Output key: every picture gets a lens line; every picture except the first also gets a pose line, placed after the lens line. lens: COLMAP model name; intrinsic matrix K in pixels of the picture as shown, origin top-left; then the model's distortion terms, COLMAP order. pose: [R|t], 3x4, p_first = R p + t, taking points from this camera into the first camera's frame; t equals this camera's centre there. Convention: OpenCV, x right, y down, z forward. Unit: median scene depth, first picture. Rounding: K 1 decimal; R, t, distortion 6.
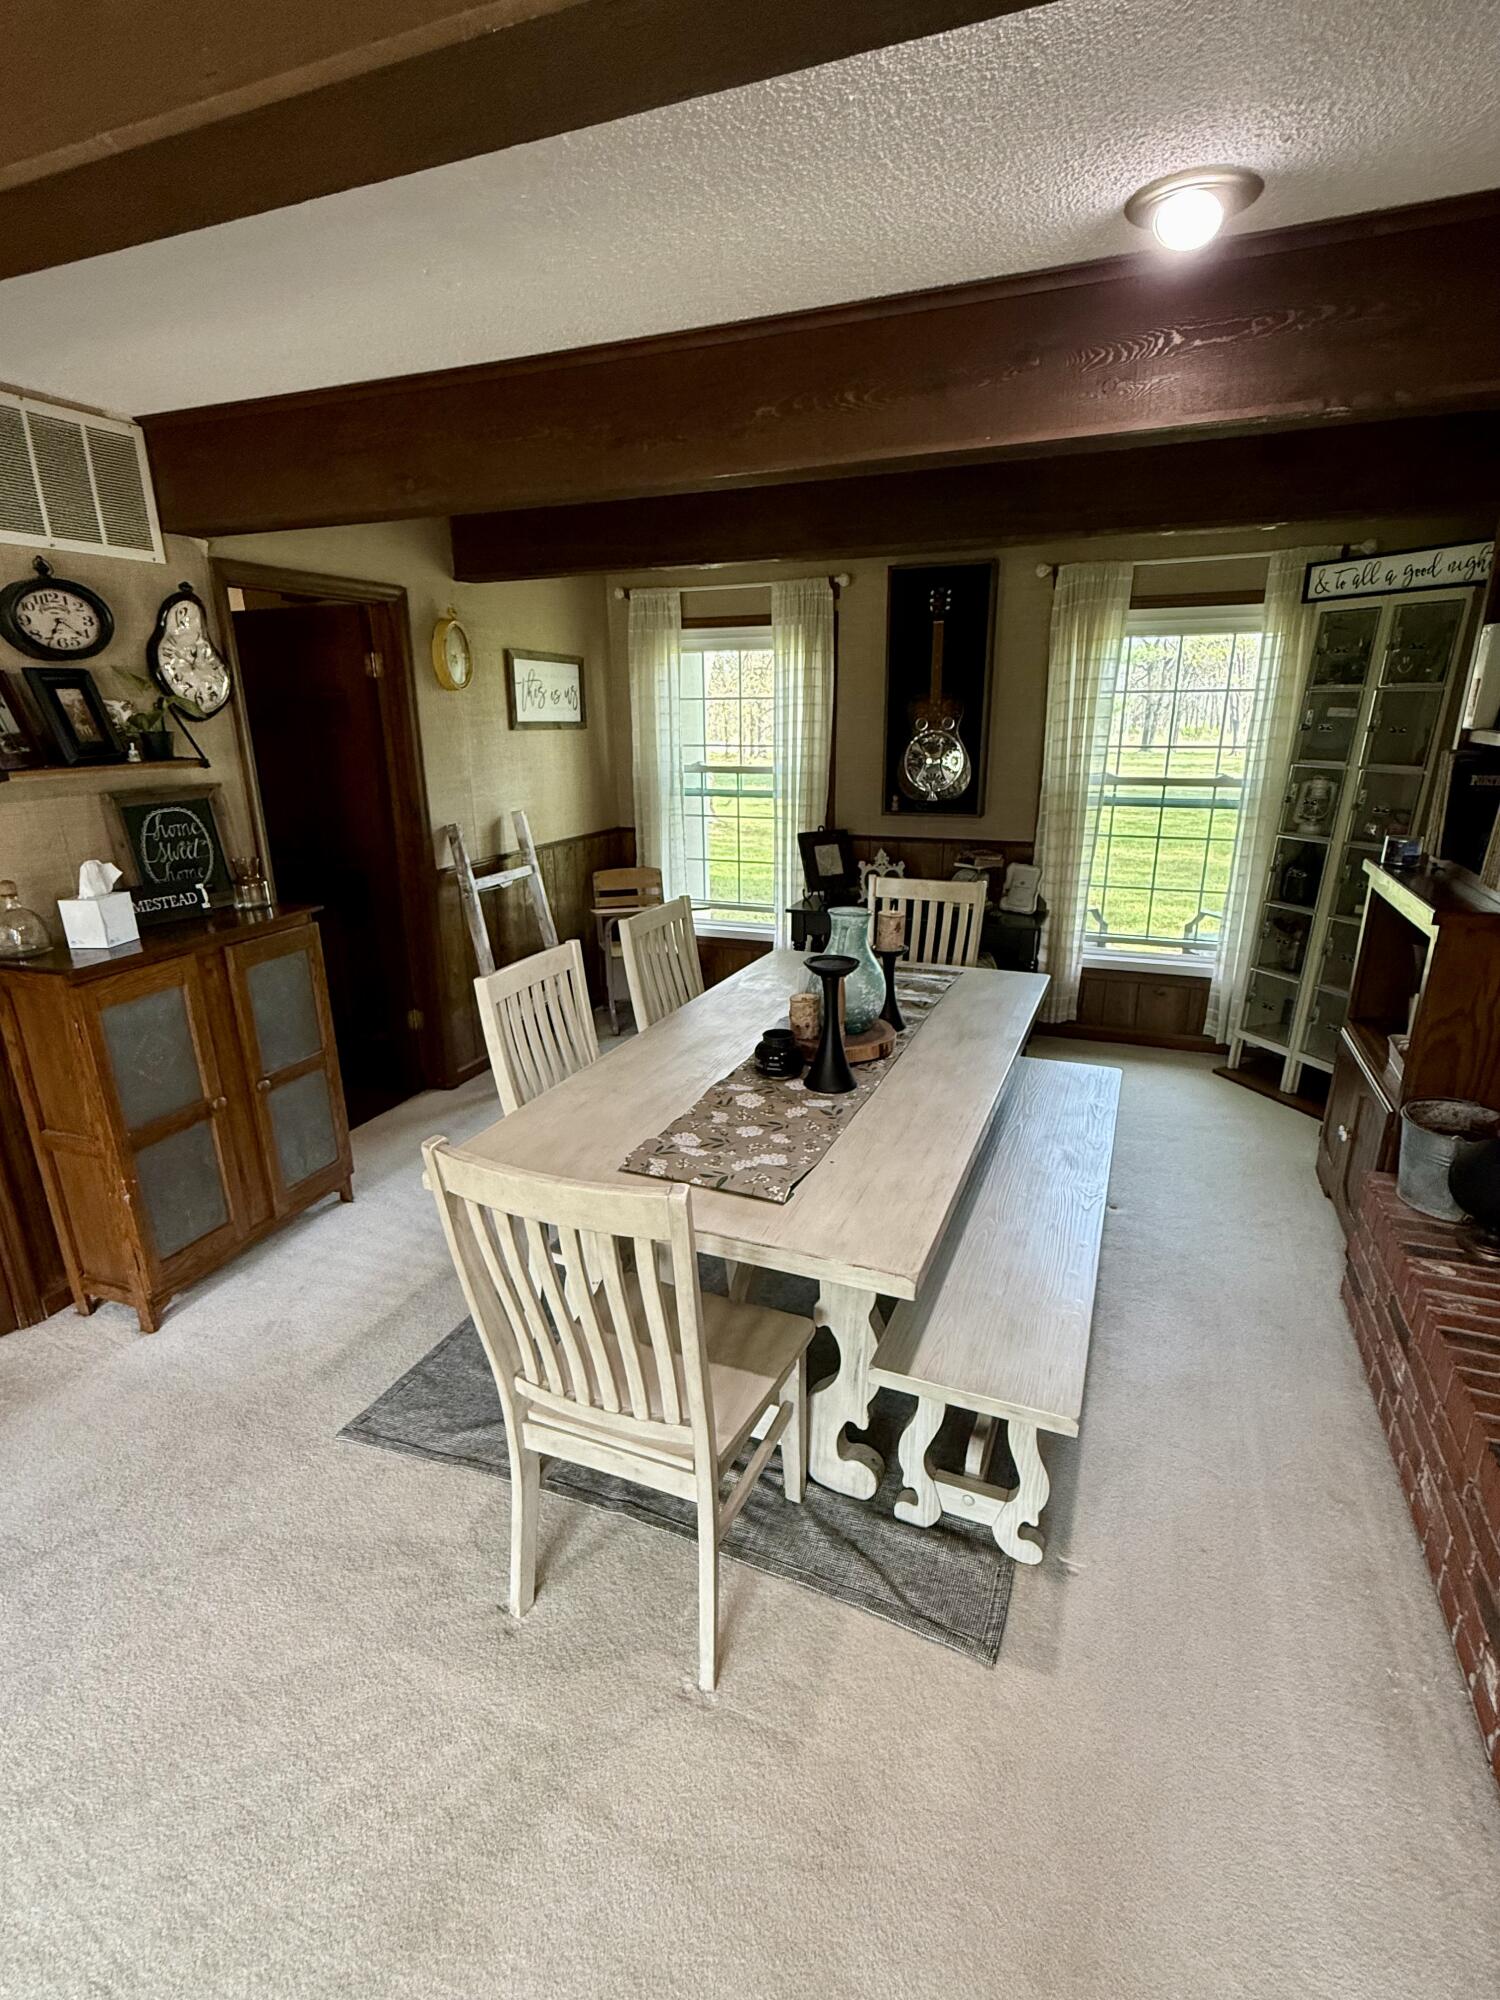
lens RADIAL K [[951.8, 0, 753.4], [0, 951.8, 1006.3], [0, 0, 1]] dist [-0.000934, 0.000401]
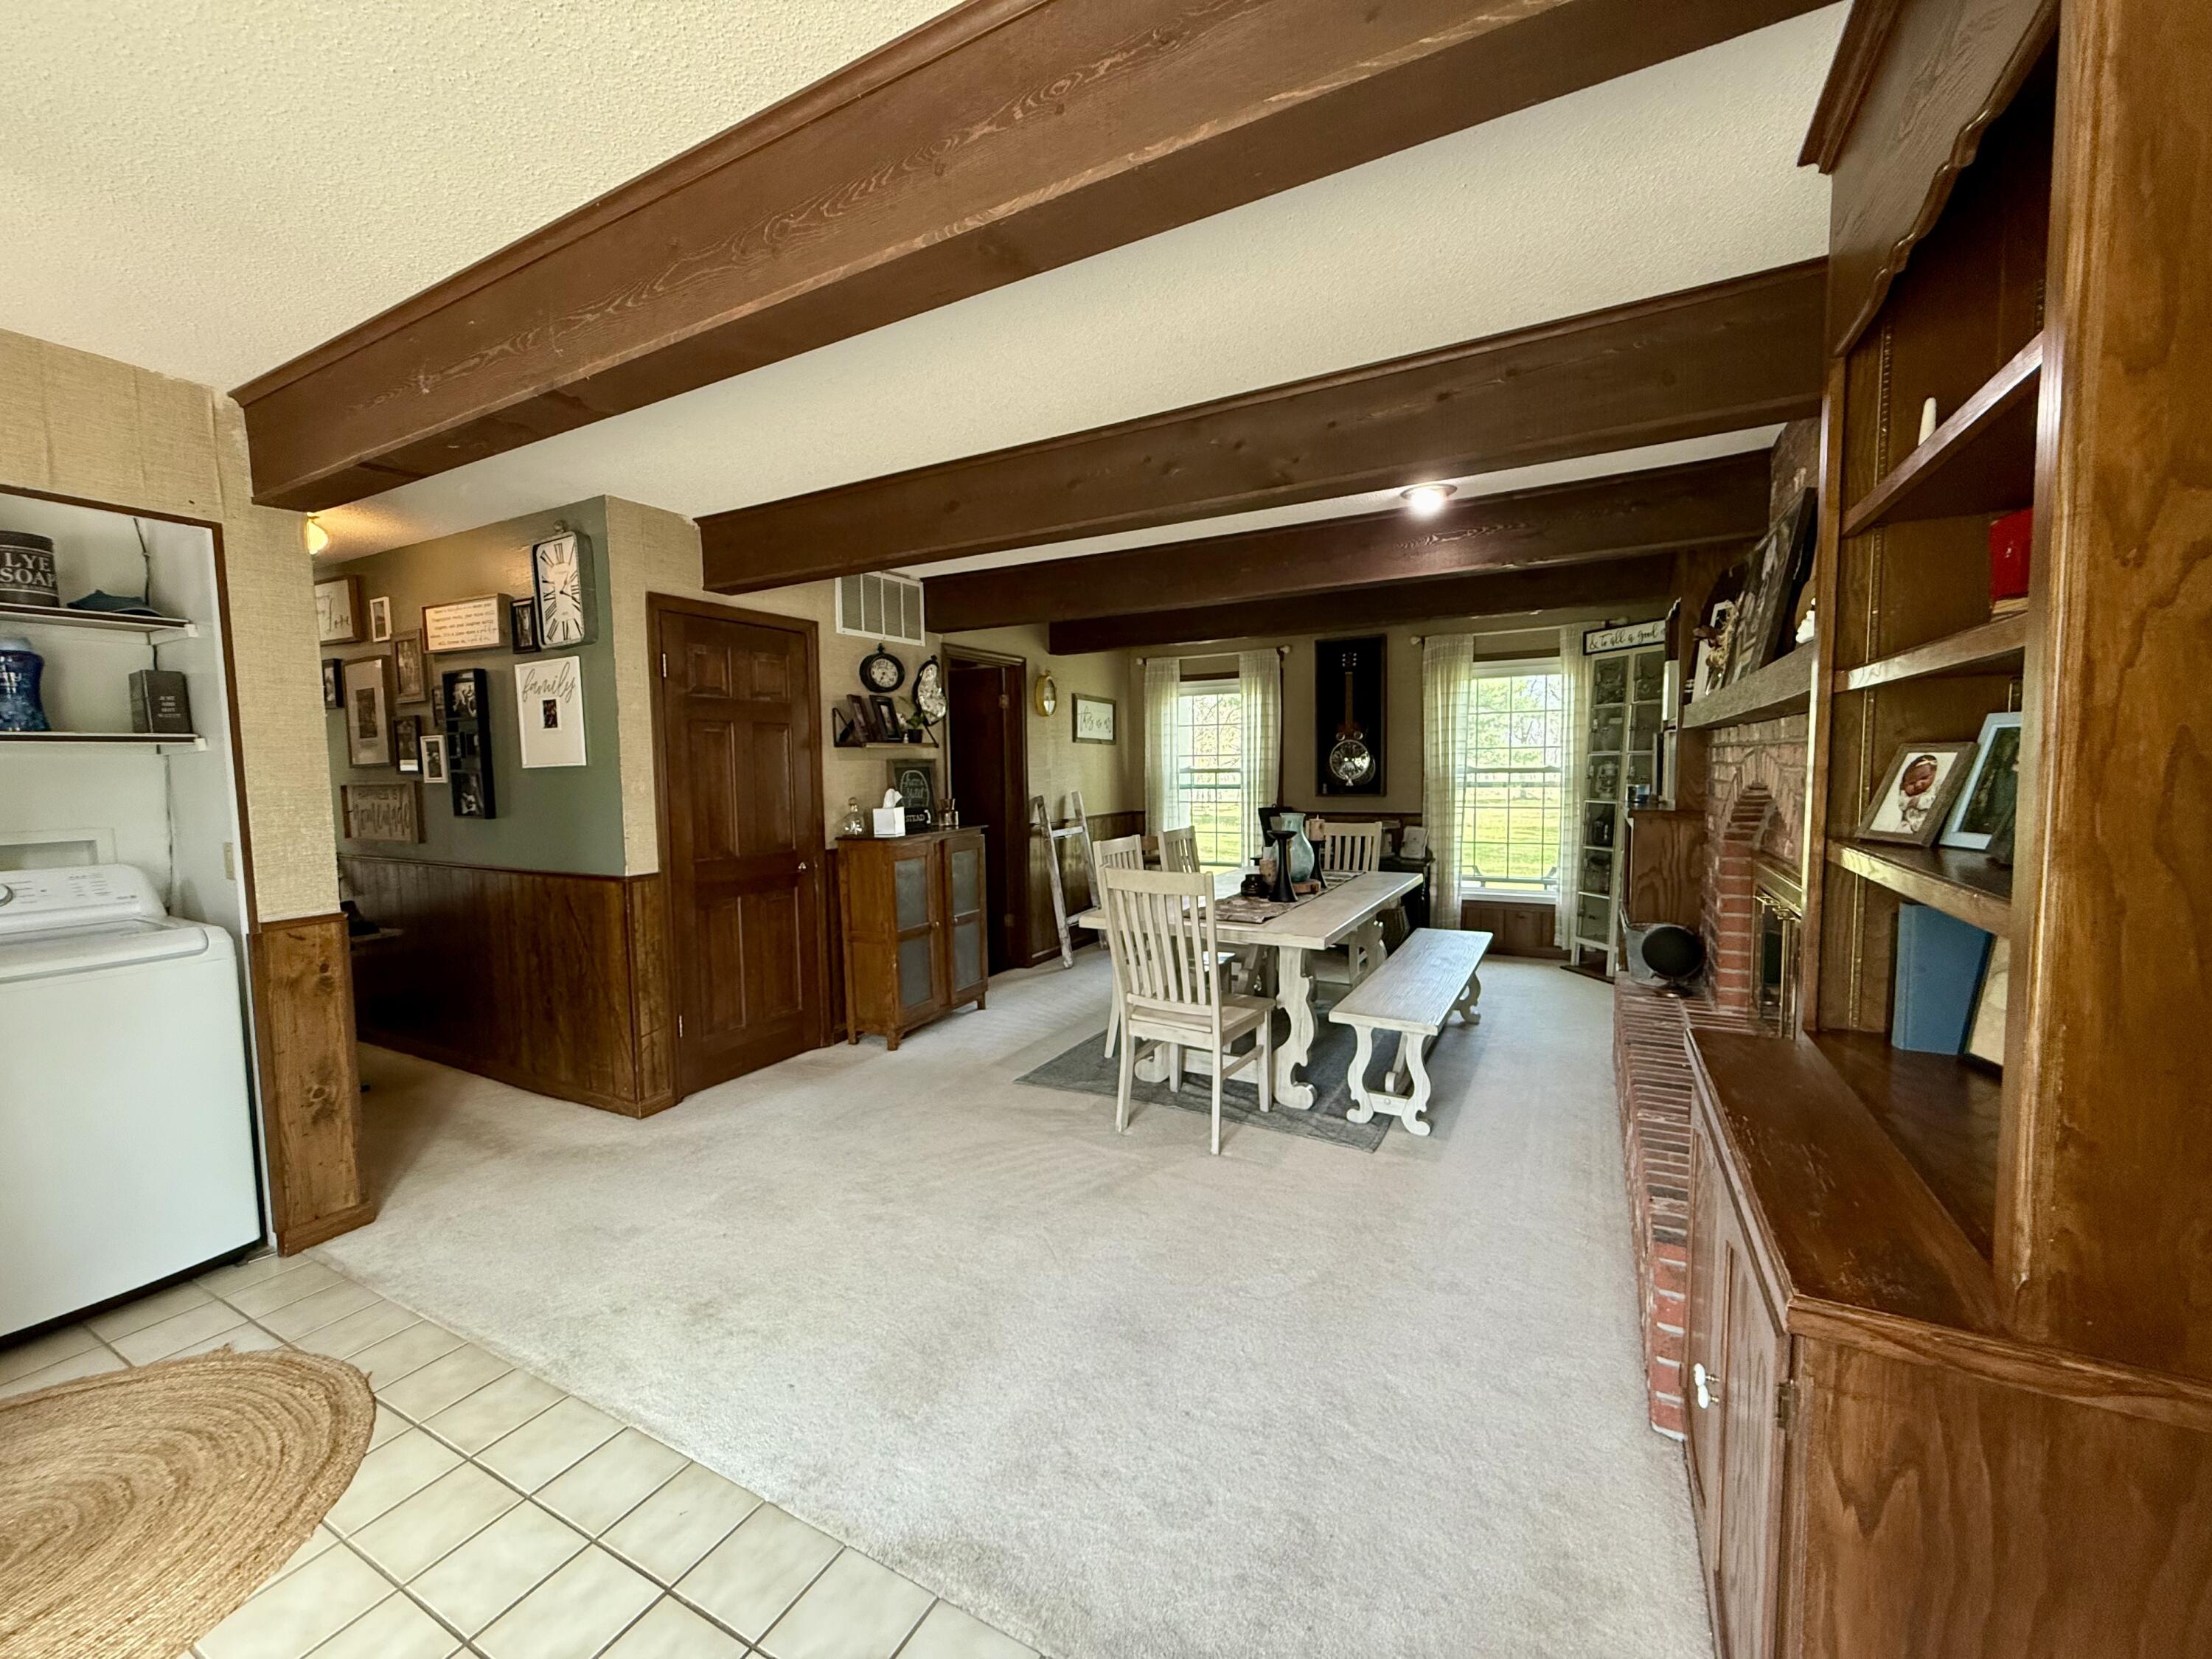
lens RADIAL K [[879.8, 0, 1109.4], [0, 879.8, 833.4], [0, 0, 1]] dist [-0.000982, 0.000301]
pose [[0.993716, 0.000735, -0.111932, -0.036575], [-0.025996, 0.974153, -0.224390, 0.202046], [0.108873, 0.225890, 0.968050, -0.410998]]
